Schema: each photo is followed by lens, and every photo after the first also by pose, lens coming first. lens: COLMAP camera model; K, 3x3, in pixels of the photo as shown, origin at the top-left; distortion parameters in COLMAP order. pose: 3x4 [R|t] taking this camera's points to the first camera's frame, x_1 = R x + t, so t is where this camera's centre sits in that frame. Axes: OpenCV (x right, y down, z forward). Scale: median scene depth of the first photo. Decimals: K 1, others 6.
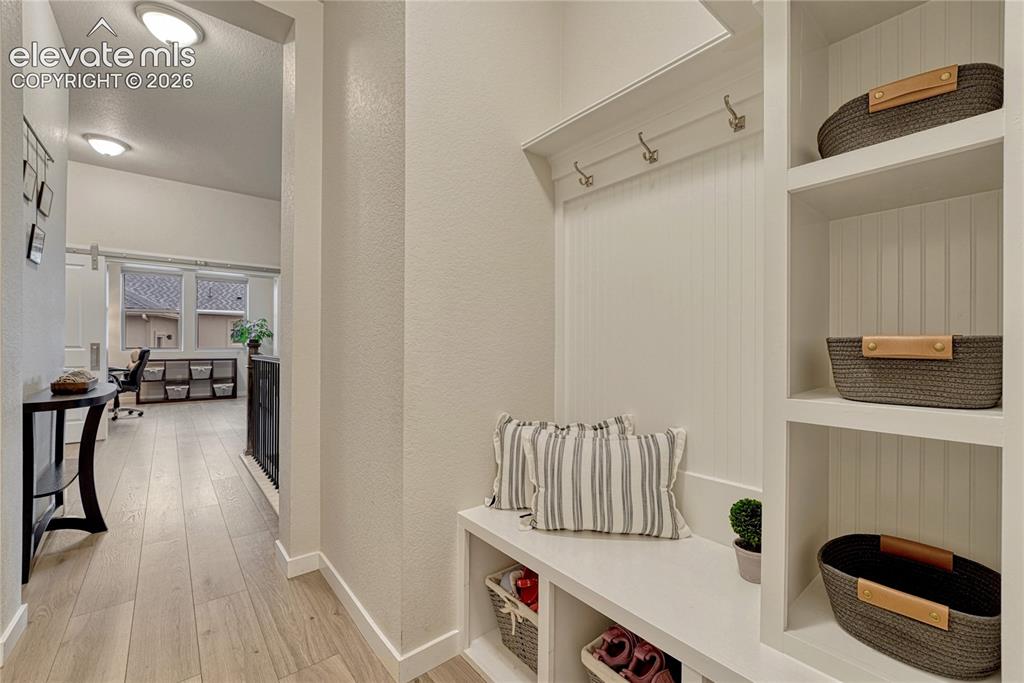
lens RADIAL K [[432.2, 0, 506.3], [0, 432.2, 344.3], [0, 0, 1]] dist [-0.005080, -0.000002]
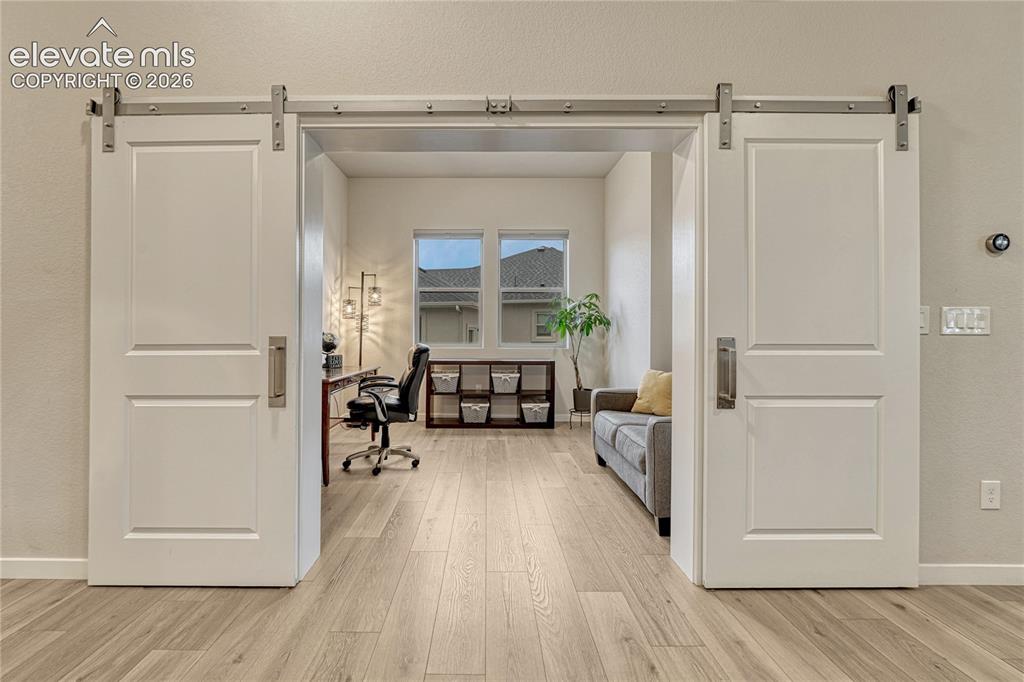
lens RADIAL K [[432.2, 0, 511.2], [0, 432.2, 338.1], [0, 0, 1]] dist [-0.005080, -0.000002]
pose [[0.820900, 0.000940, -0.571071, -0.343173], [0.000371, 0.999998, 0.002178, -0.001218], [0.571072, -0.002000, 0.820898, 0.491007]]
